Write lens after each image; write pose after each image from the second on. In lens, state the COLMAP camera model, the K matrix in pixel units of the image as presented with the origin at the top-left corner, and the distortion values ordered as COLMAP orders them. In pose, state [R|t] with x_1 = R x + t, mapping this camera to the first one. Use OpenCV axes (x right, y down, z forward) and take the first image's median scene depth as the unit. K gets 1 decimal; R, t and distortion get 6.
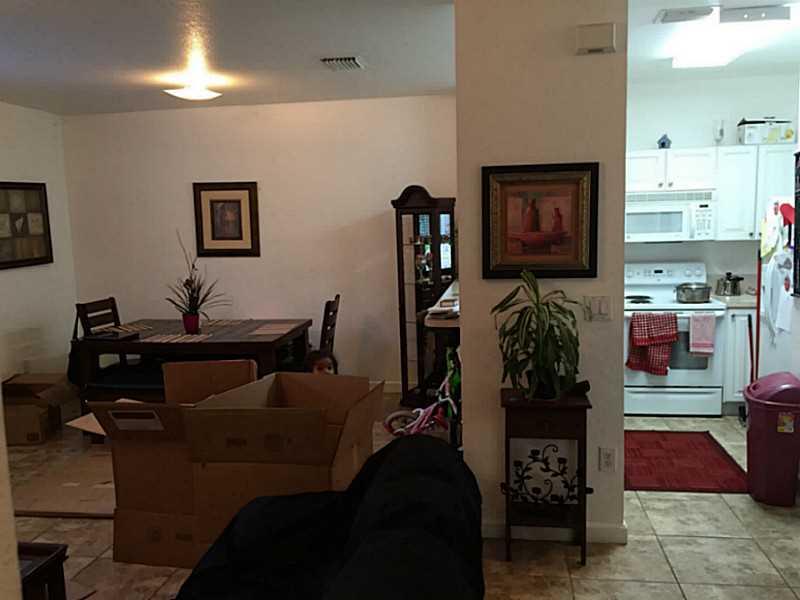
lens RADIAL K [[682.4, 0, 400.0], [0, 682.4, 300.0], [0, 0, 1]] dist [0.104149, -0.161943]
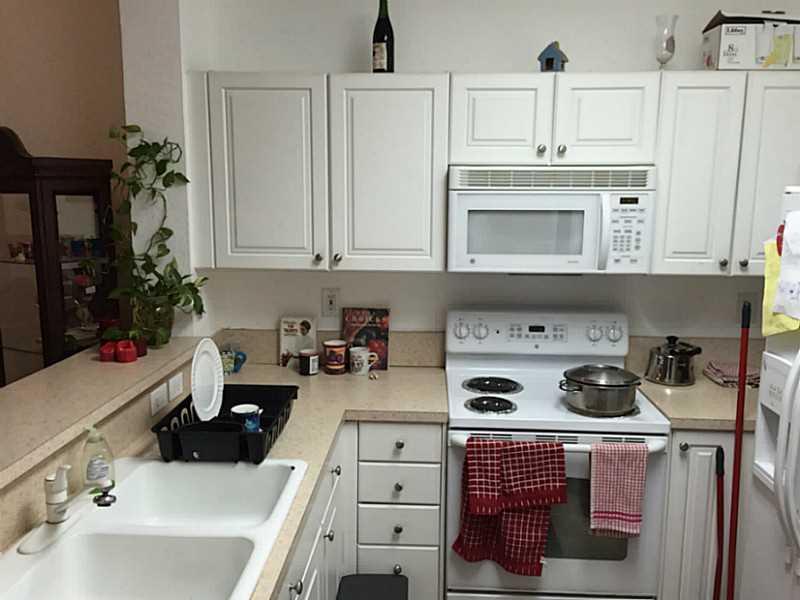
lens RADIAL K [[682.4, 0, 400.0], [0, 682.4, 300.0], [0, 0, 1]] dist [0.104149, -0.161943]
pose [[0.994237, 0.019152, 0.105476, 0.240636], [-0.022893, 0.999147, 0.034371, -0.082138], [-0.104728, -0.036588, 0.993828, 0.558869]]
